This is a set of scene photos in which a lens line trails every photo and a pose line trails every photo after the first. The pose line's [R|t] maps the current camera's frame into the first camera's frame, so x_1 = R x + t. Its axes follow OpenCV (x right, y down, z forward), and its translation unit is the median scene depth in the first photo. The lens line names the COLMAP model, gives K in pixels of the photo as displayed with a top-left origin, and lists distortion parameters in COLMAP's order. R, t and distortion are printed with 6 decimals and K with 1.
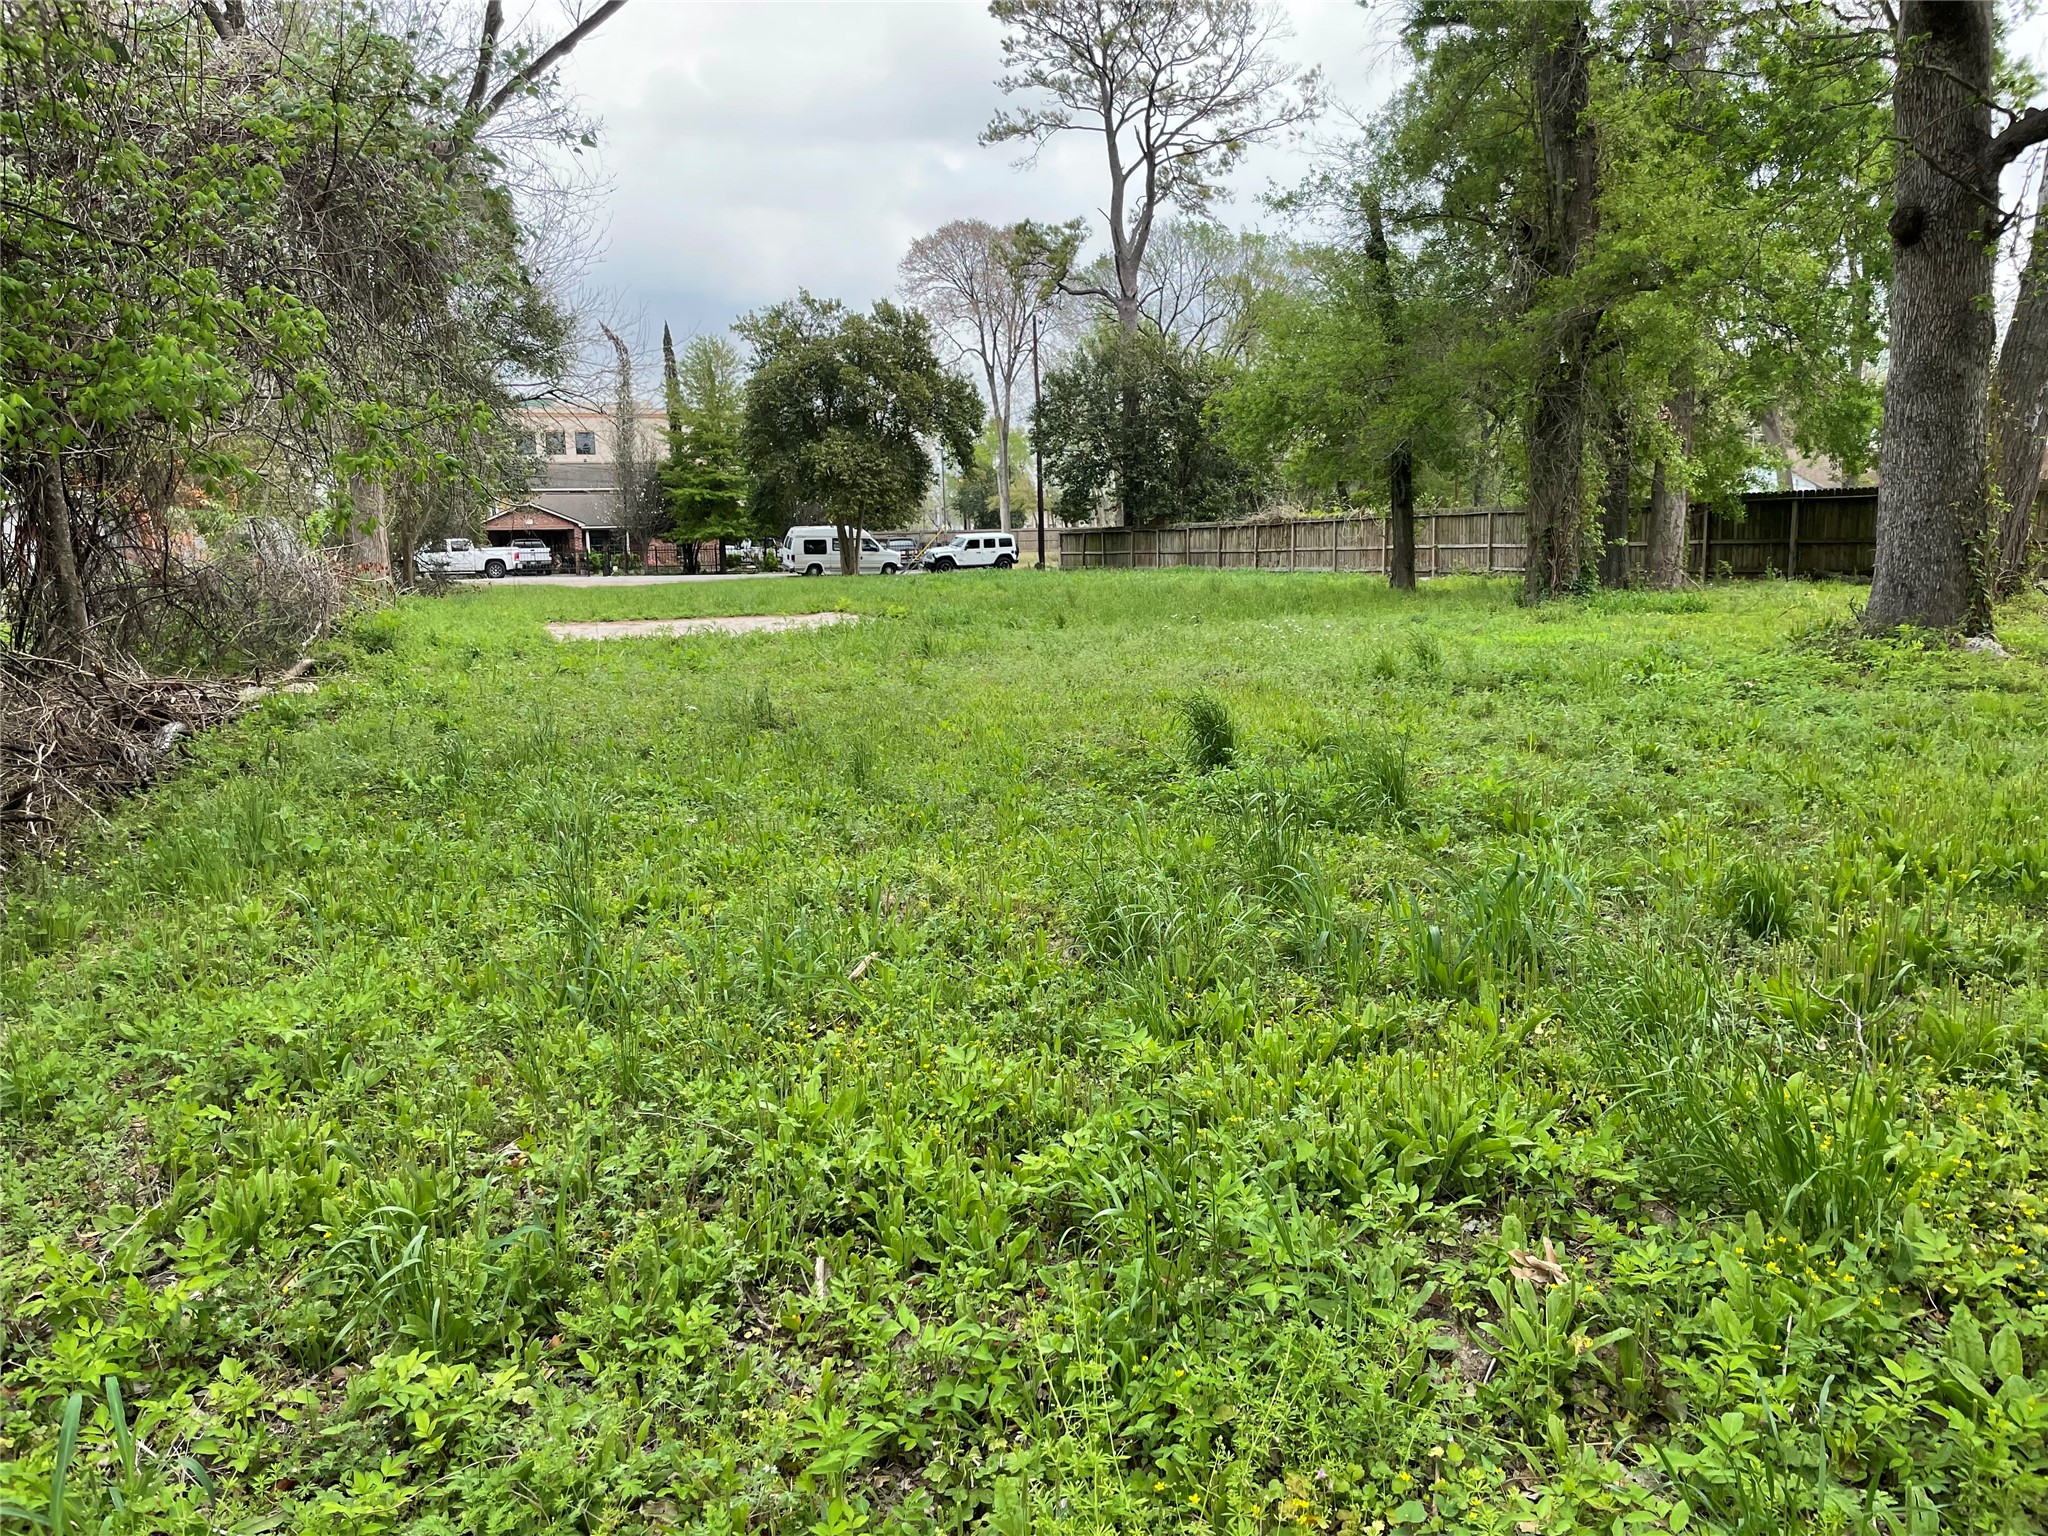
lens RADIAL K [[1554.5, 0, 1019.6], [0, 1554.5, 772.4], [0, 0, 1]] dist [0.071556, 0.001194]
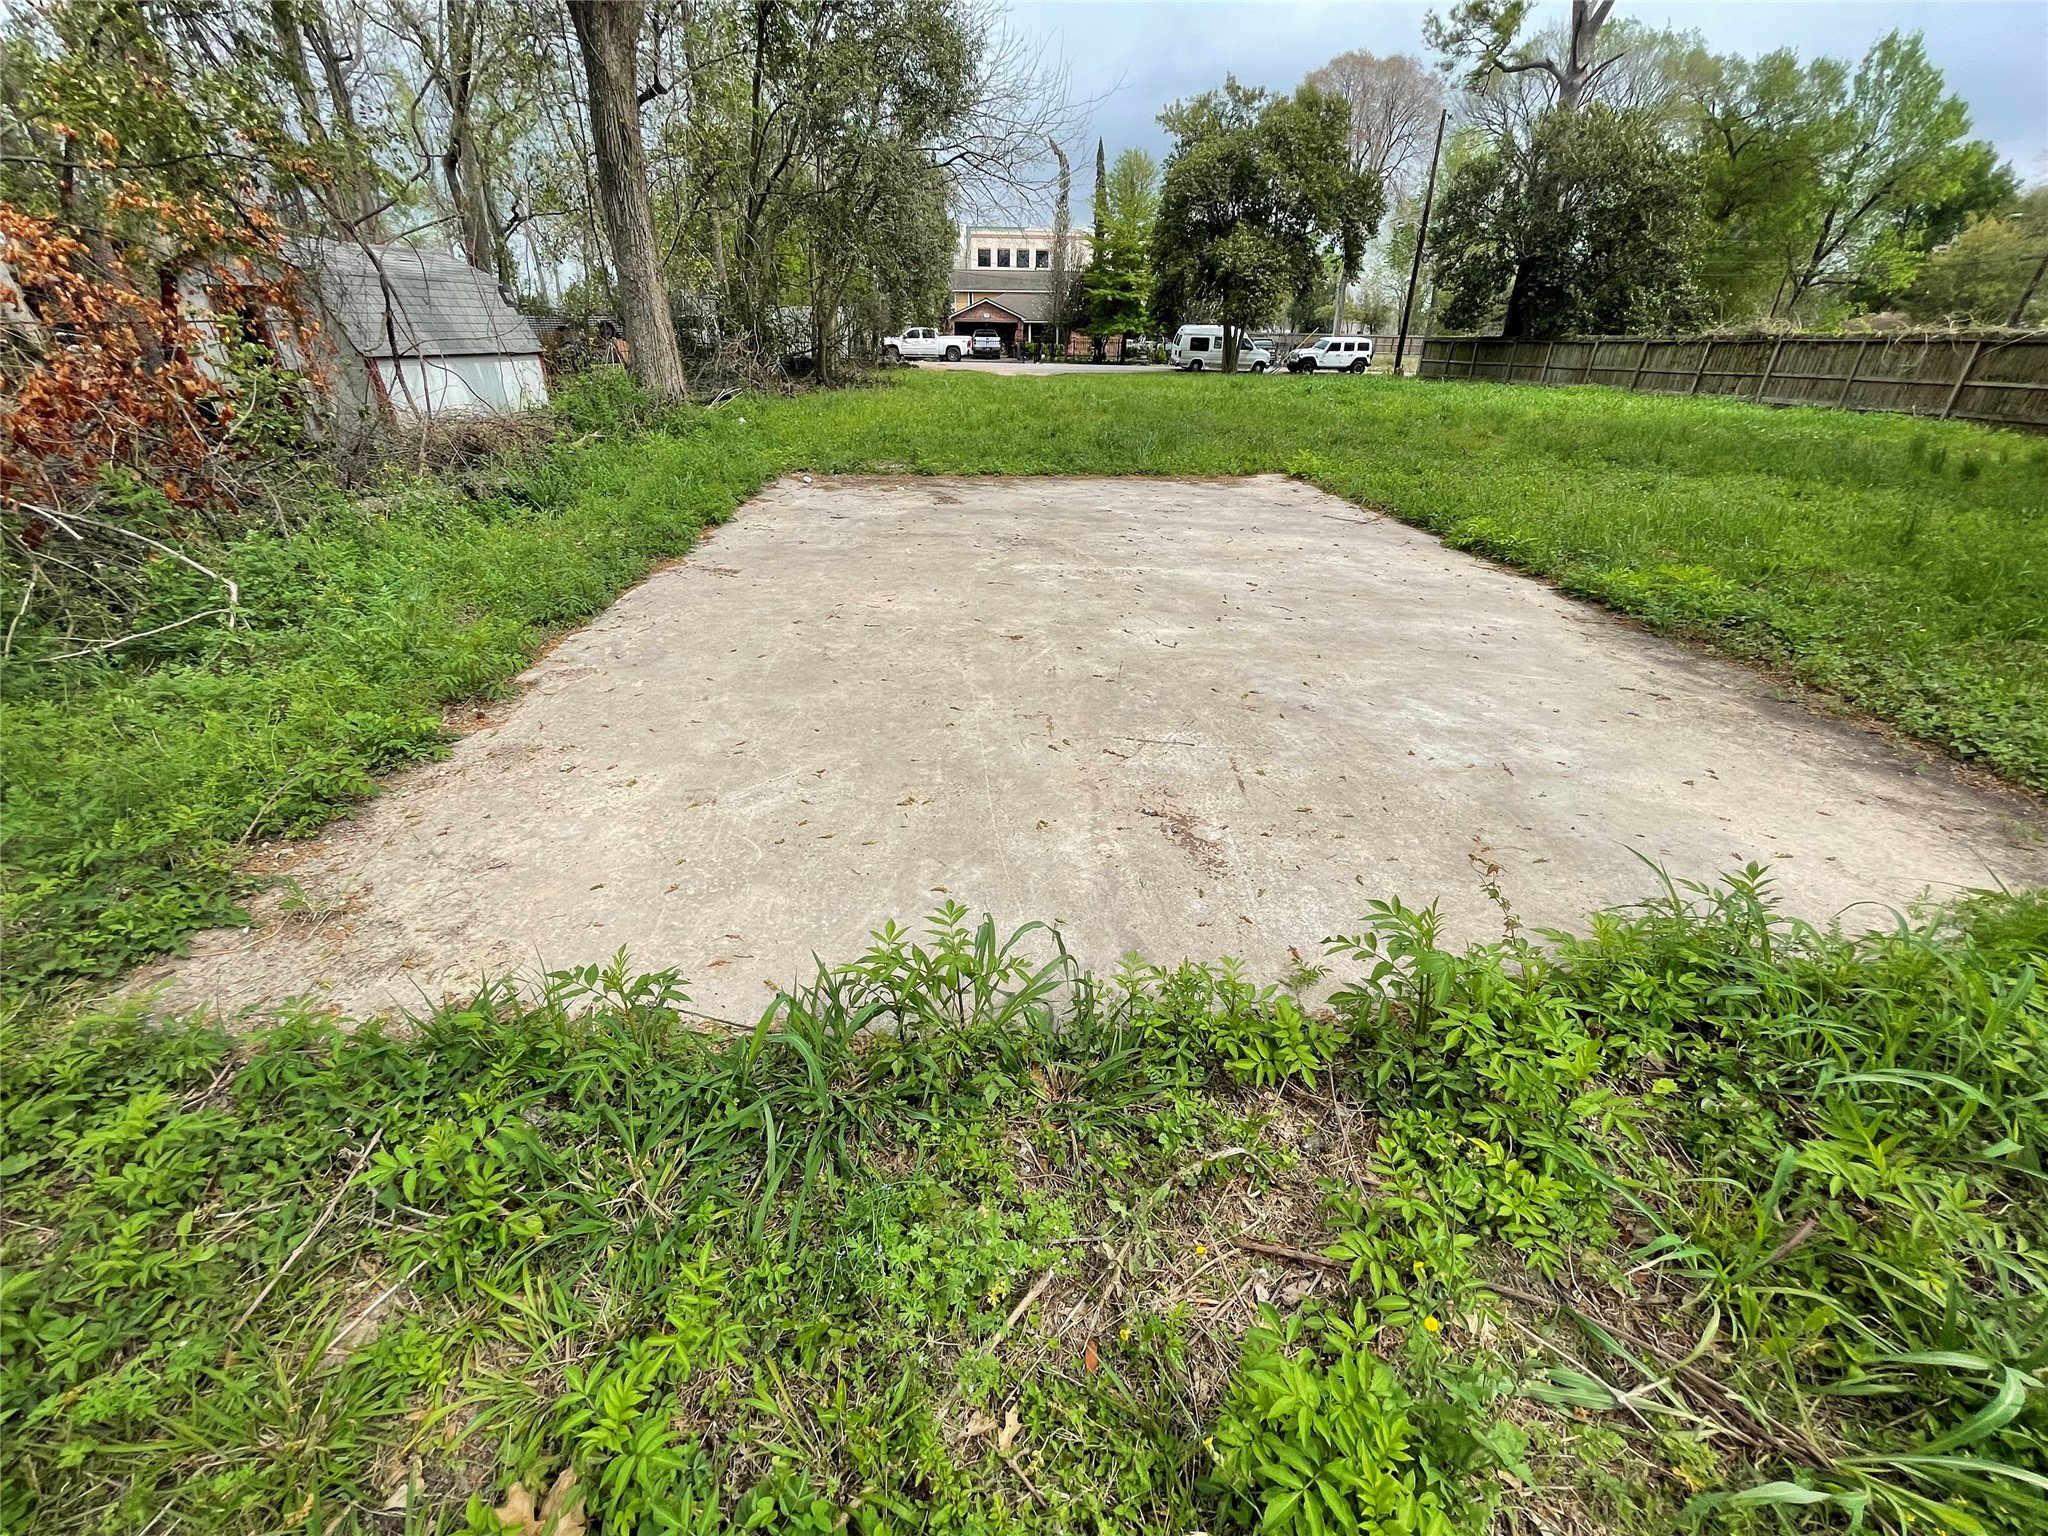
lens RADIAL K [[835.2, 0, 1026.2], [0, 835.2, 756.6], [0, 0, 1]] dist [0.000787, -0.000378]
pose [[0.957669, 0.160337, -0.239086, -0.052354], [-0.077219, 0.943172, 0.323208, -0.040968], [0.277322, -0.291064, 0.915628, 0.268264]]
